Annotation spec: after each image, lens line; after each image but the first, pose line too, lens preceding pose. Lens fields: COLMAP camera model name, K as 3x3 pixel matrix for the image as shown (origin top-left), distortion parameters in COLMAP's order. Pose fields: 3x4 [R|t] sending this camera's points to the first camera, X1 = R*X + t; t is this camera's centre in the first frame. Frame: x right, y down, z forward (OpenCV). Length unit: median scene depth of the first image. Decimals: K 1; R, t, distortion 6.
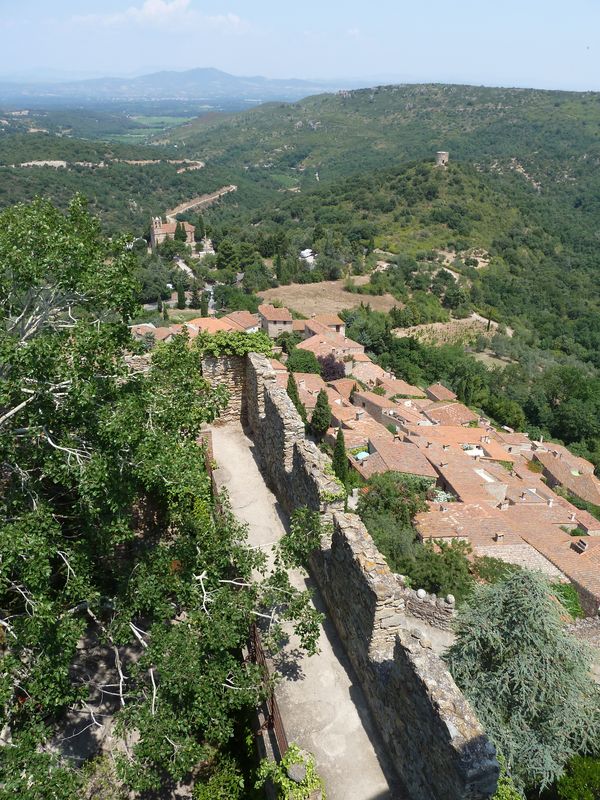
lens RADIAL K [[583.0, 0, 310.9], [0, 583.0, 394.0], [0, 0, 1]] dist [-0.034601, 0.002842]
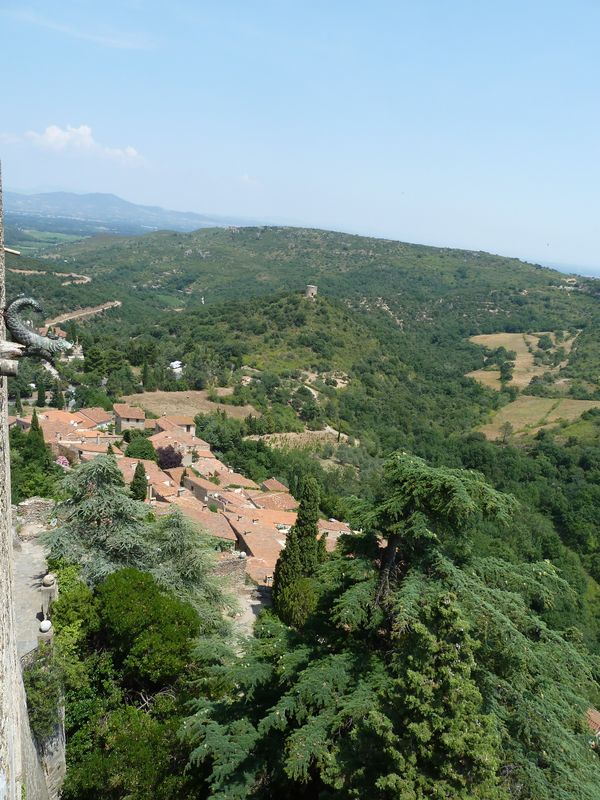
lens RADIAL K [[583.0, 0, 304.2], [0, 583.0, 398.7], [0, 0, 1]] dist [-0.034601, 0.002842]
pose [[0.982190, 0.051367, 0.180732, 0.025411], [-0.014484, 0.979741, -0.199744, 0.019347], [-0.187330, 0.193568, 0.963036, -0.034206]]
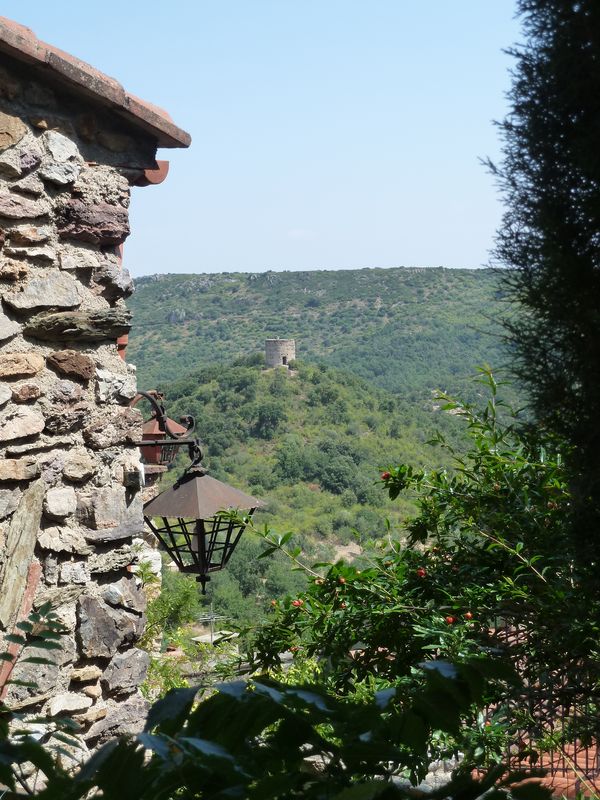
lens RADIAL K [[1445.5, 0, 299.5], [0, 1445.5, 399.6], [0, 0, 1]] dist [-0.017691, 0.000000]
pose [[0.970821, -0.046060, 0.235338, 0.001948], [0.141230, 0.902949, -0.405879, 0.036705], [-0.193803, 0.427273, 0.883107, 0.141689]]
